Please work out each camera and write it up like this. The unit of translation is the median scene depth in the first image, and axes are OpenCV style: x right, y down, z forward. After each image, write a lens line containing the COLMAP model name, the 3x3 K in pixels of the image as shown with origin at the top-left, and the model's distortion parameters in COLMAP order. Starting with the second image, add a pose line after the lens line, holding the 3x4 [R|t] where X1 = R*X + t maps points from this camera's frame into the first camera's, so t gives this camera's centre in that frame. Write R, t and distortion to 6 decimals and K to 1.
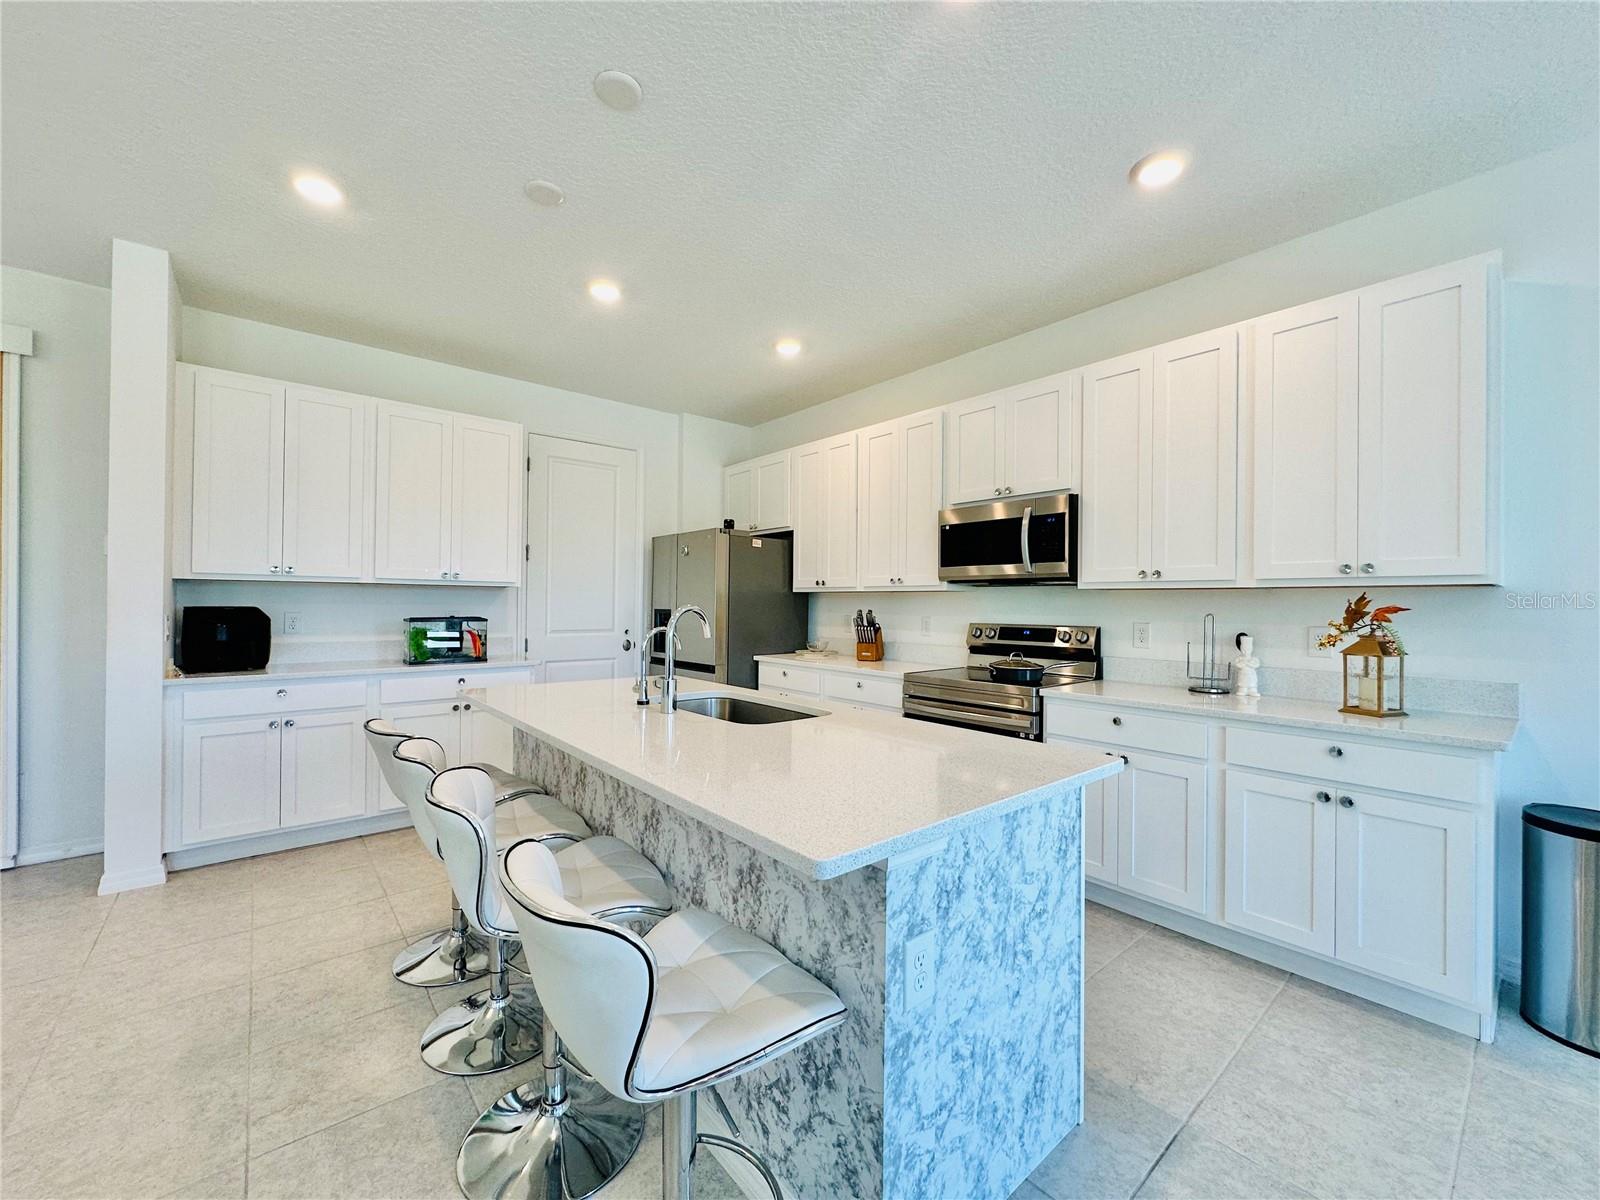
lens RADIAL K [[639.8, 0, 801.1], [0, 639.8, 597.8], [0, 0, 1]] dist [-0.002446, 0.000898]
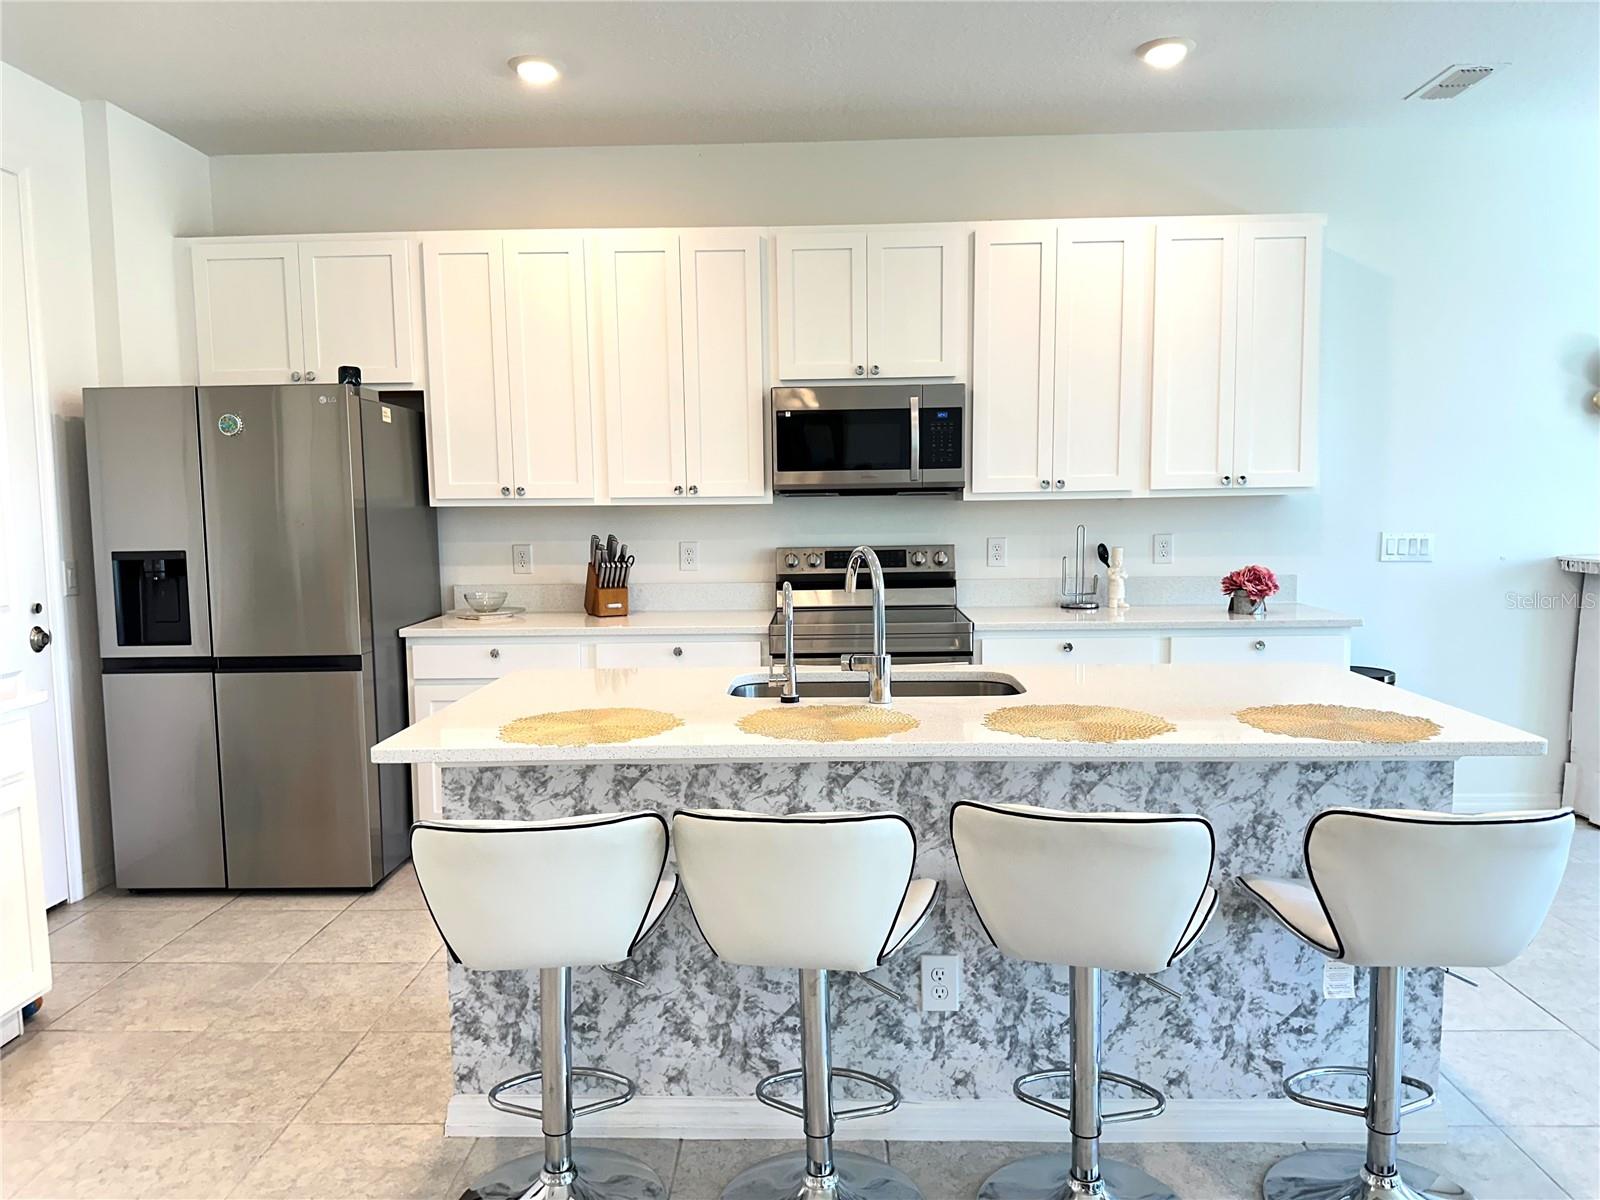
lens RADIAL K [[1124.9, 0, 794.1], [0, 1124.9, 602.4], [0, 0, 1]] dist [0.063004, -0.070602]
pose [[0.670234, -0.089904, 0.736684, -0.864688], [0.013953, 0.993986, 0.108610, -0.047372], [-0.742019, -0.062516, 0.667458, 0.194255]]
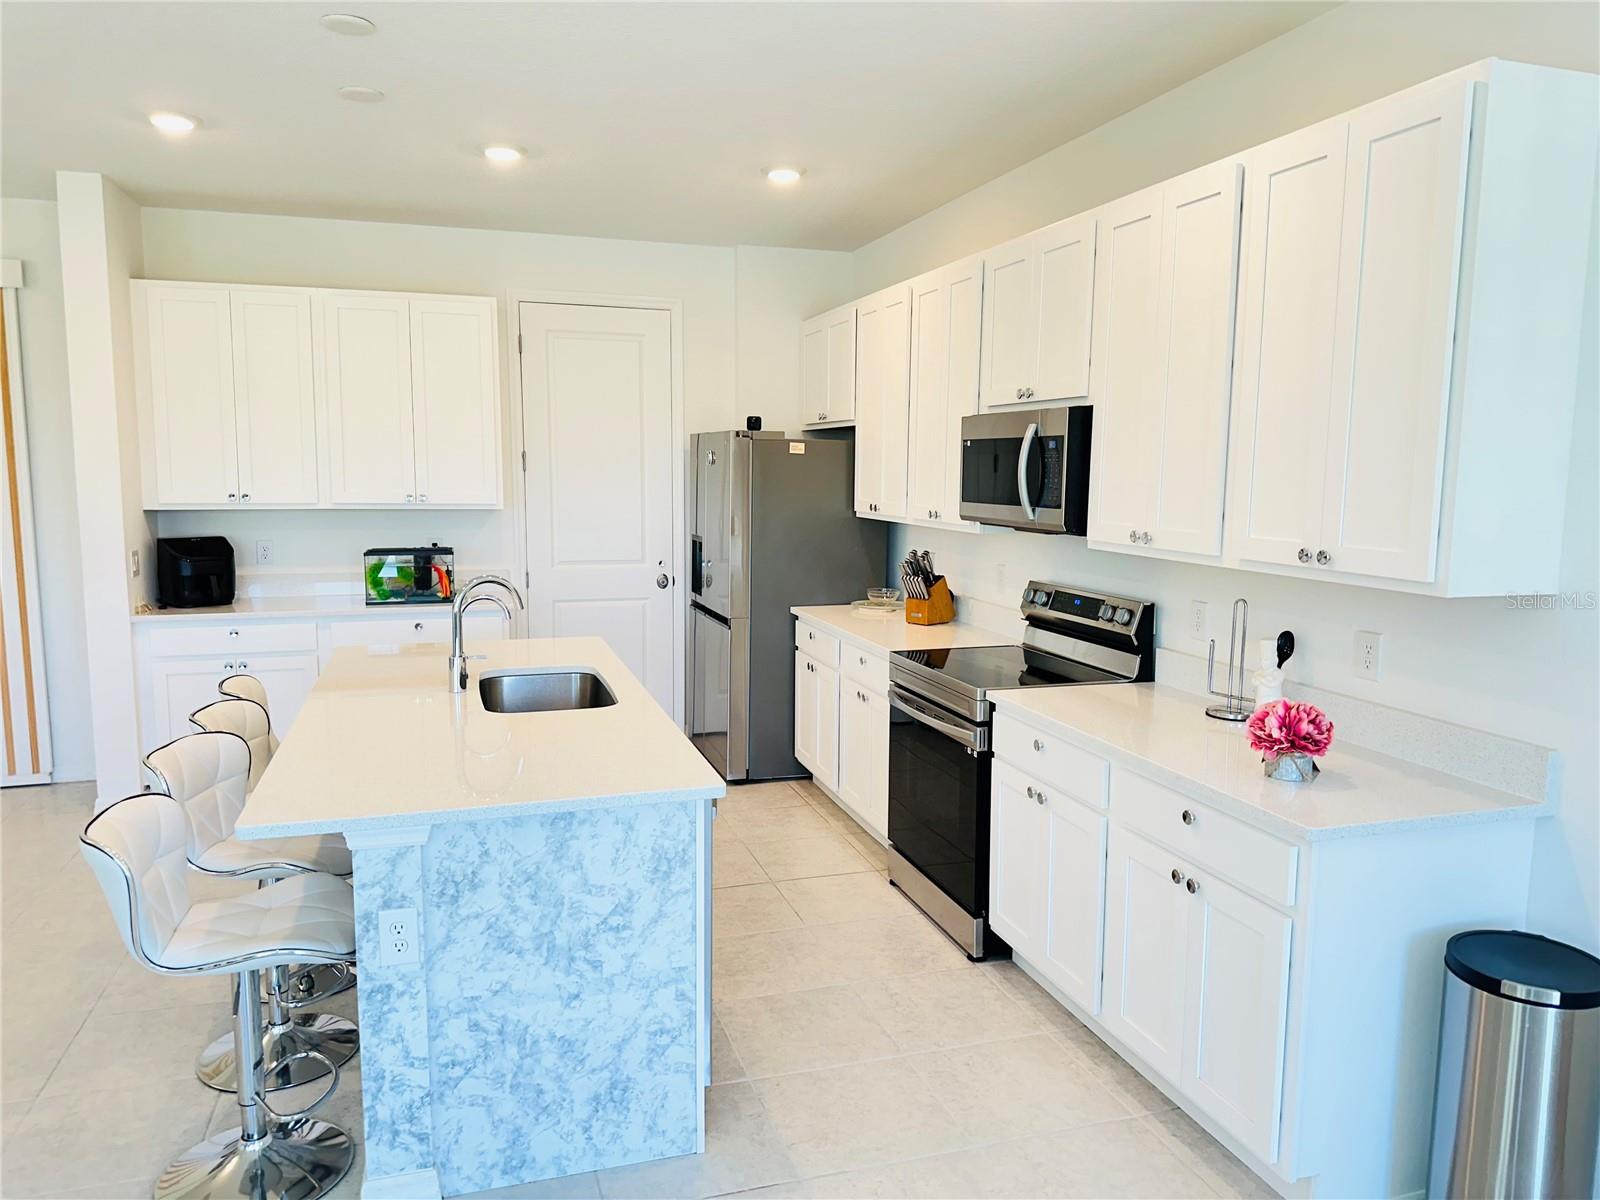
lens RADIAL K [[1124.9, 0, 805.4], [0, 1124.9, 593.8], [0, 0, 1]] dist [0.063004, -0.070602]
pose [[0.922691, 0.043726, -0.383052, 0.662572], [0.003283, 0.992621, 0.121217, -0.120189], [0.385526, -0.113103, 0.915739, -0.225621]]
